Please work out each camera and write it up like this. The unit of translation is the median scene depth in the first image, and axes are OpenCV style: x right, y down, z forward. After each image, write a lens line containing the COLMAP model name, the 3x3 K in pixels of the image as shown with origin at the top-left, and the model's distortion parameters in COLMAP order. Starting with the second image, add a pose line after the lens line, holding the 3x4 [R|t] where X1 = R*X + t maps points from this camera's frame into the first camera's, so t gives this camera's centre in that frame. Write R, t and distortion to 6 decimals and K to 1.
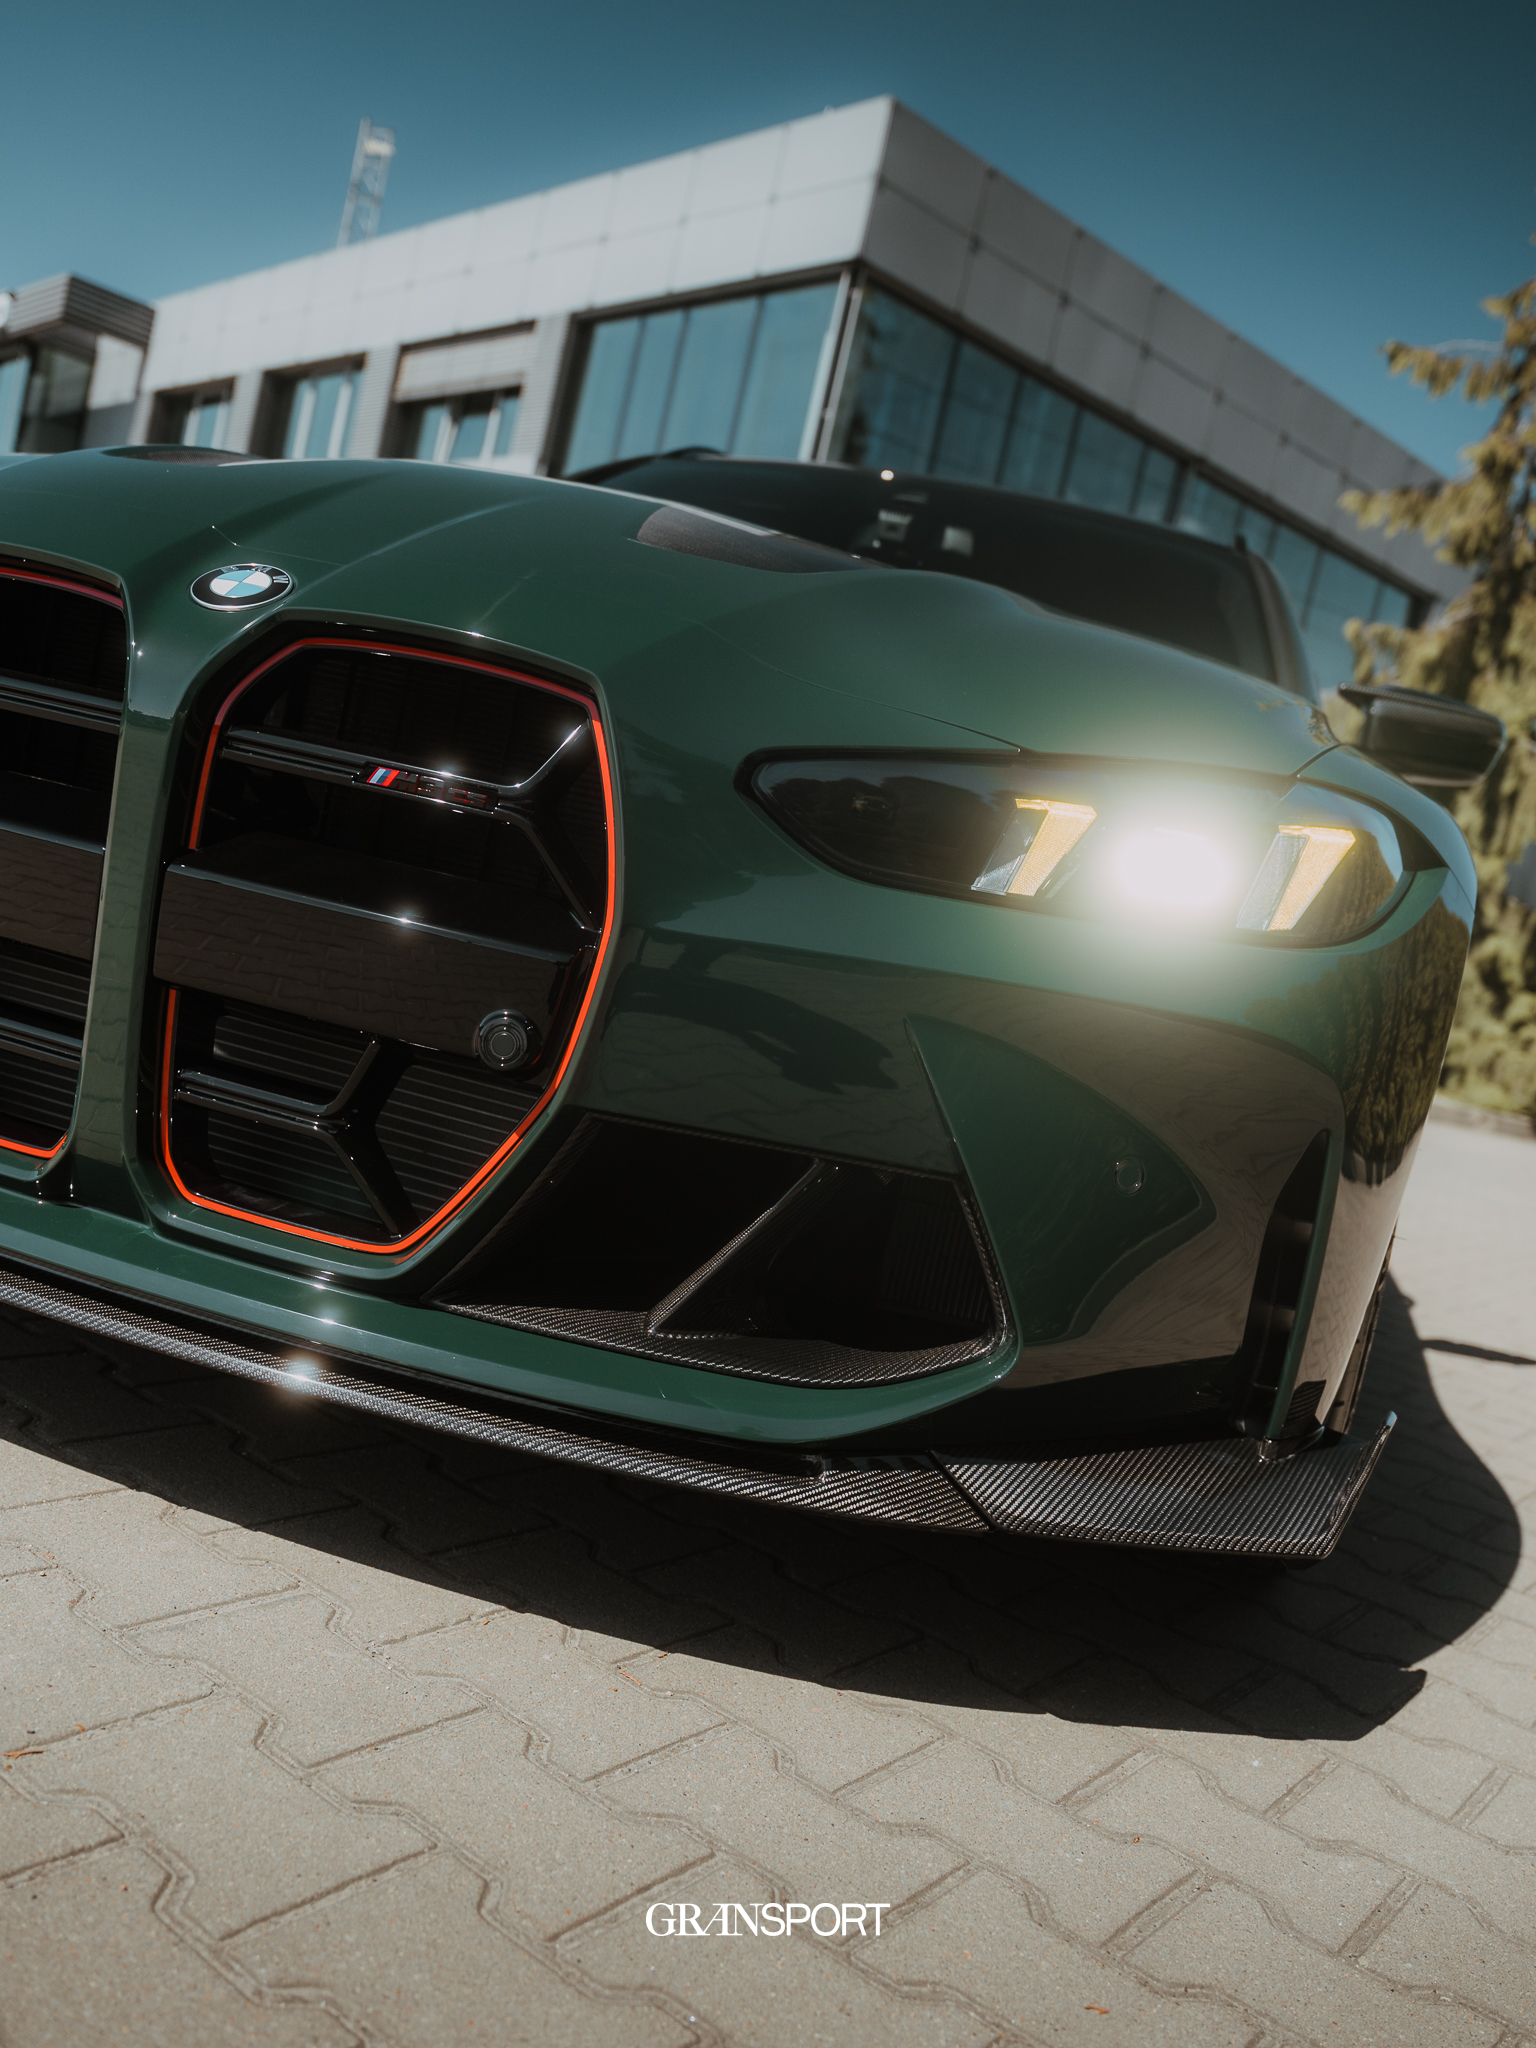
lens RADIAL K [[1453.9, 0, 768.0], [0, 1453.9, 1024.0], [0, 0, 1]] dist [0.006021, 0.001414]
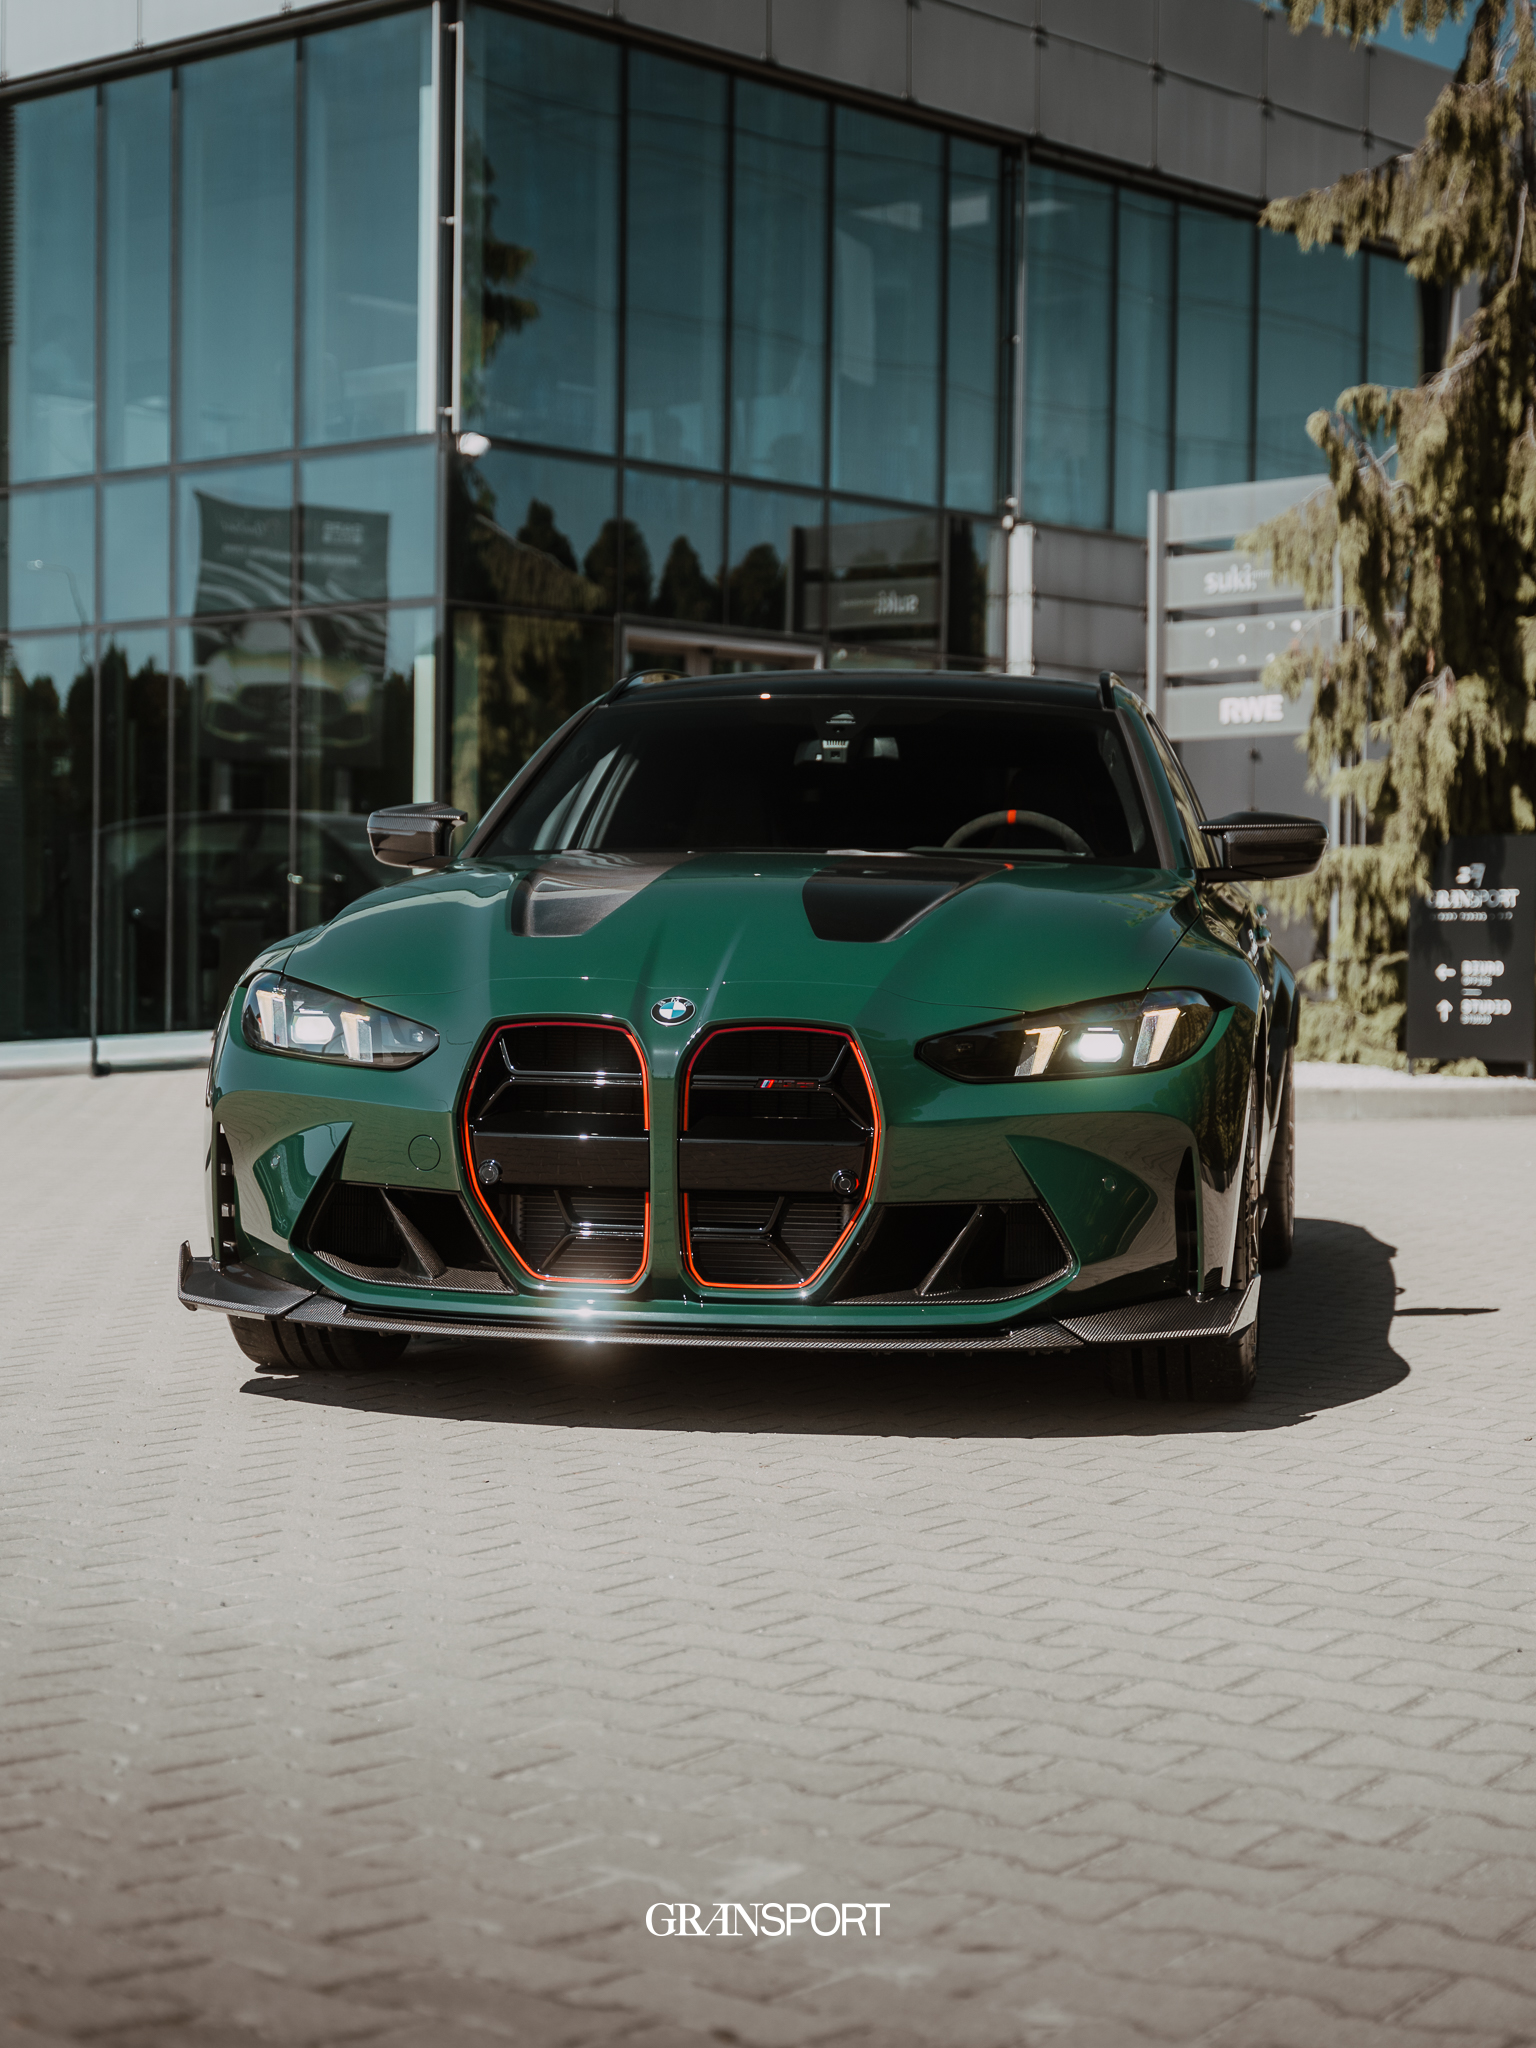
lens RADIAL K [[3169.2, 0, 768.0], [0, 3169.2, 1024.0], [0, 0, 1]] dist [0.006495, -0.036551]
pose [[0.970288, -0.201031, 0.134637, -0.839389], [0.206669, 0.977976, -0.029156, -0.103637], [-0.125810, 0.056115, 0.990466, -3.654226]]
